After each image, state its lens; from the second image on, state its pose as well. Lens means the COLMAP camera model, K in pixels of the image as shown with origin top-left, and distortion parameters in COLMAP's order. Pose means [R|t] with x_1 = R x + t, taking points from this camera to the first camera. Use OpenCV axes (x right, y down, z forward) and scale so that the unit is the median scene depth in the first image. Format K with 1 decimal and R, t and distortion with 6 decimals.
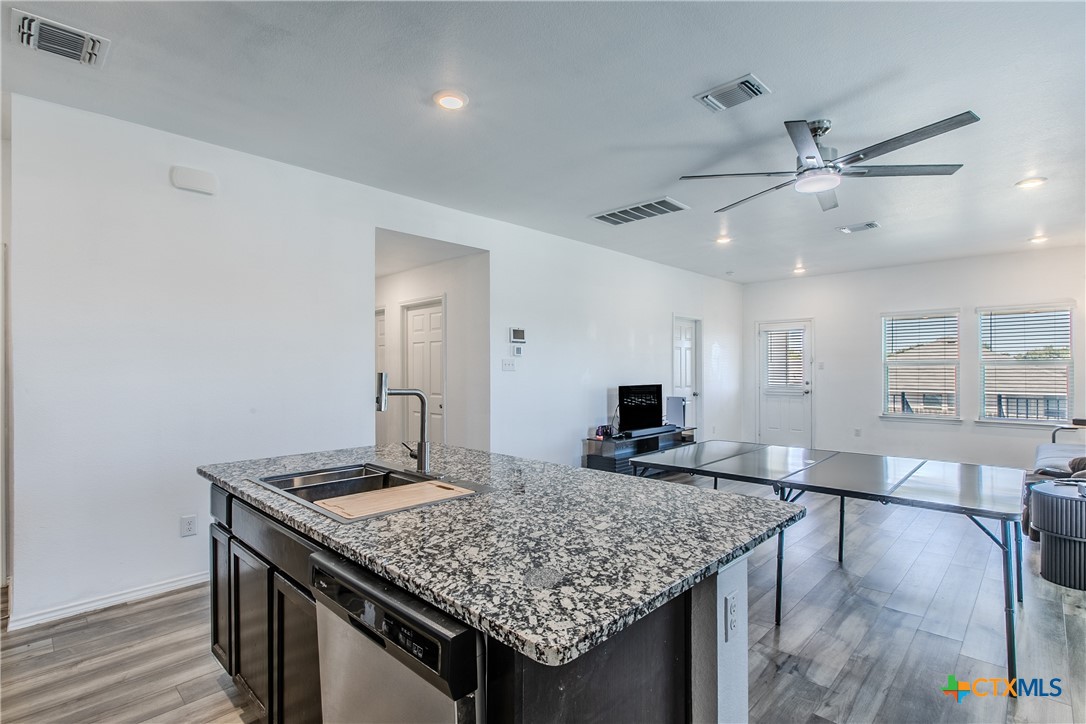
lens RADIAL K [[522.9, 0, 543.3], [0, 522.9, 365.5], [0, 0, 1]] dist [-0.001057, 0.000294]
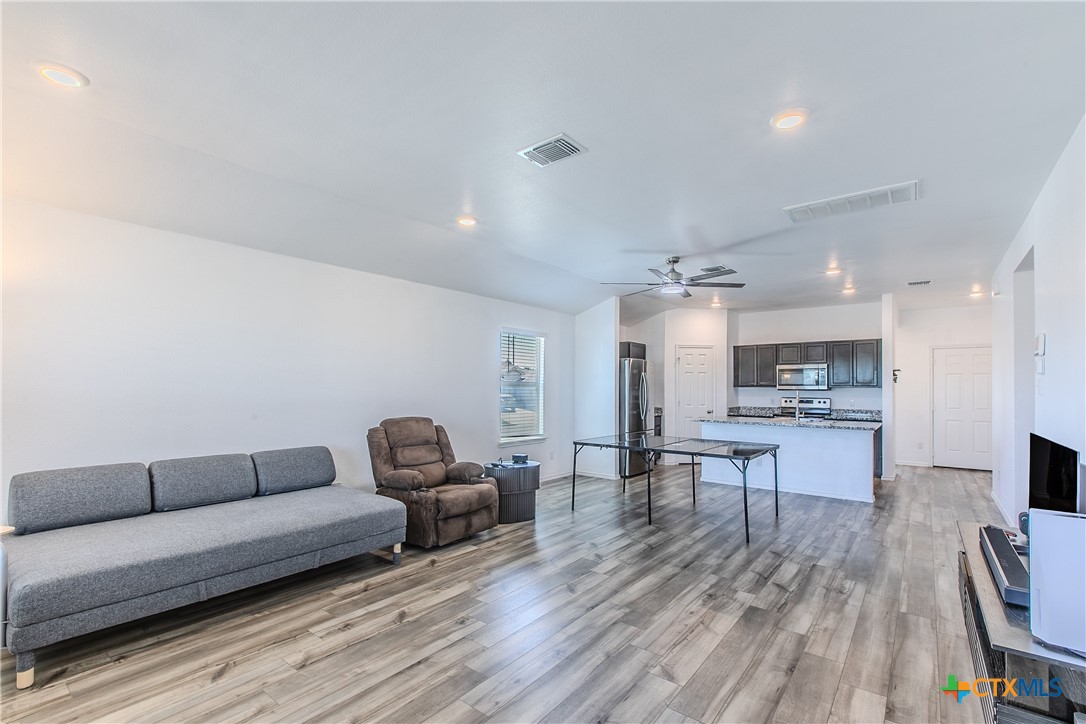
lens RADIAL K [[485.2, 0, 540.1], [0, 485.2, 387.2], [0, 0, 1]] dist [0.001069, -0.000348]
pose [[-0.995466, -0.001114, -0.095114, 2.318237], [-0.000484, 0.999978, -0.006653, 0.013625], [0.095119, -0.006576, -0.995444, 5.363870]]
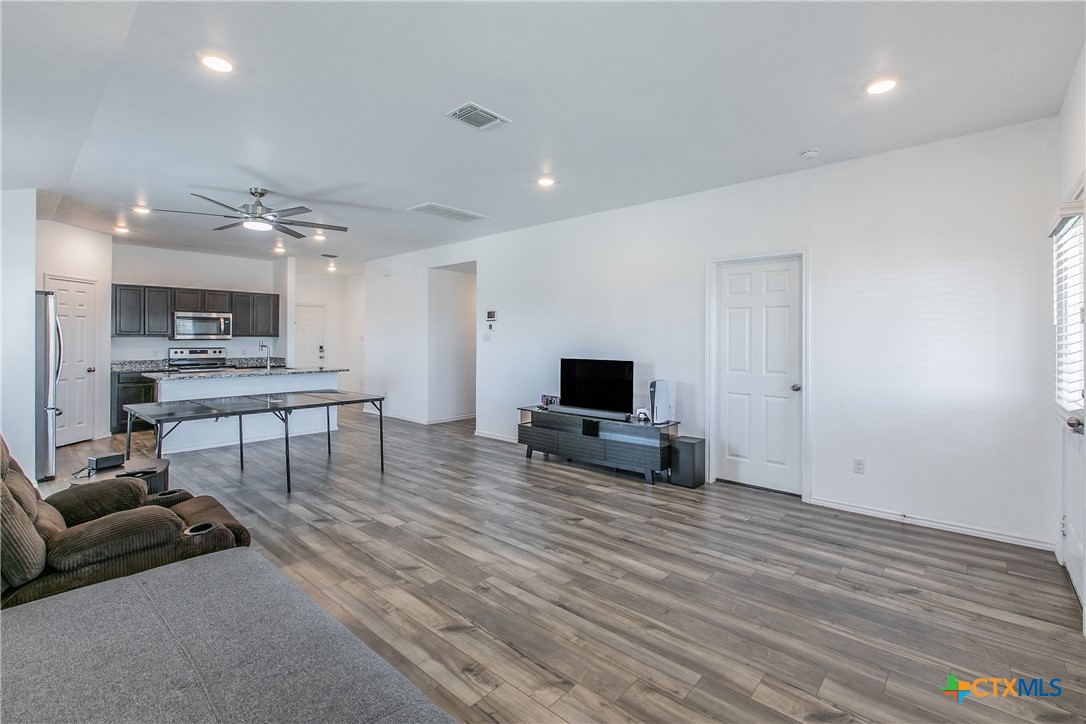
lens RADIAL K [[485.2, 0, 549.0], [0, 485.2, 335.4], [0, 0, 1]] dist [0.001069, -0.000348]
pose [[0.041799, -0.003794, -0.999119, 4.141863], [0.005046, 0.999981, -0.003586, -0.001253], [0.999113, -0.004891, 0.041818, 3.687532]]
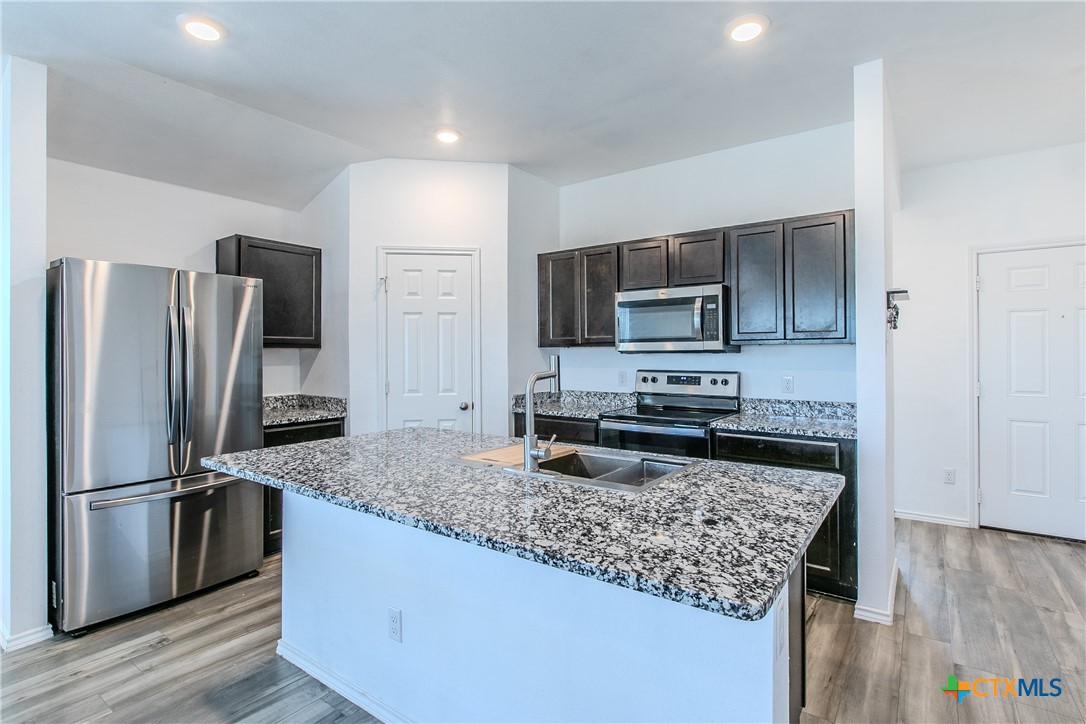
lens RADIAL K [[522.9, 0, 539.3], [0, 522.9, 355.4], [0, 0, 1]] dist [-0.001057, 0.000294]
pose [[-0.991320, 0.007246, -0.131270, -0.195654], [0.007947, 0.999957, -0.004814, 0.026686], [0.131229, -0.005816, -0.991335, 2.536796]]
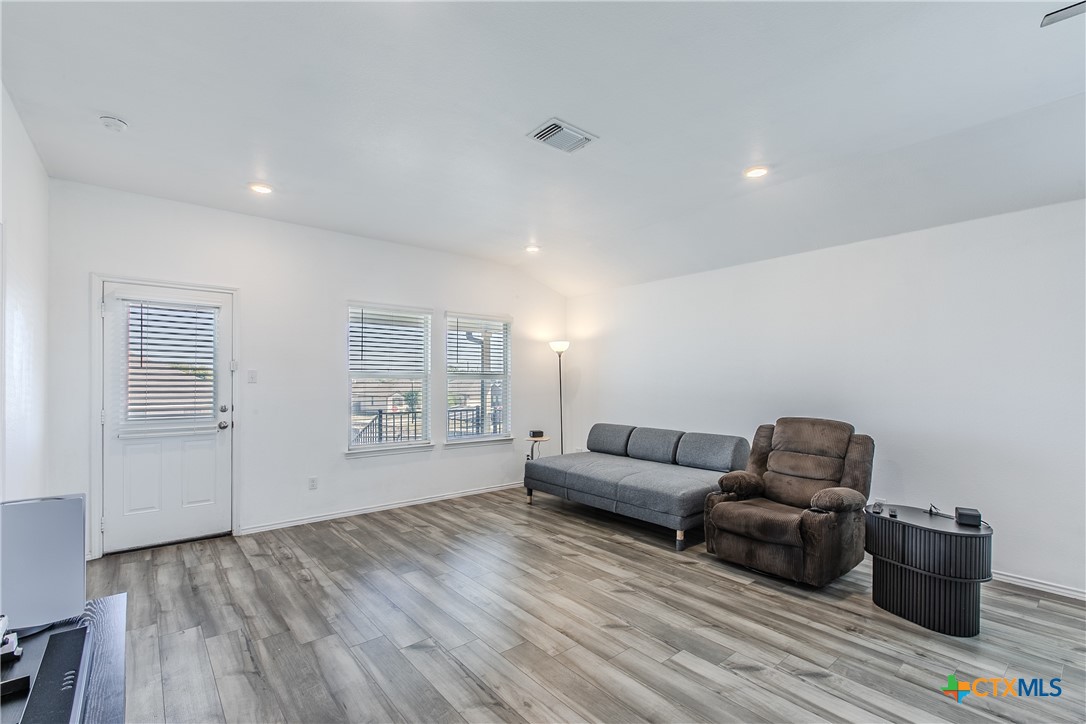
lens RADIAL K [[485.2, 0, 548.7], [0, 485.2, 385.1], [0, 0, 1]] dist [0.001069, -0.000348]
pose [[0.101828, -0.003653, 0.994795, 0.248279], [-0.010930, 0.999929, 0.004790, 0.015817], [-0.994742, -0.011361, 0.101781, 3.338730]]
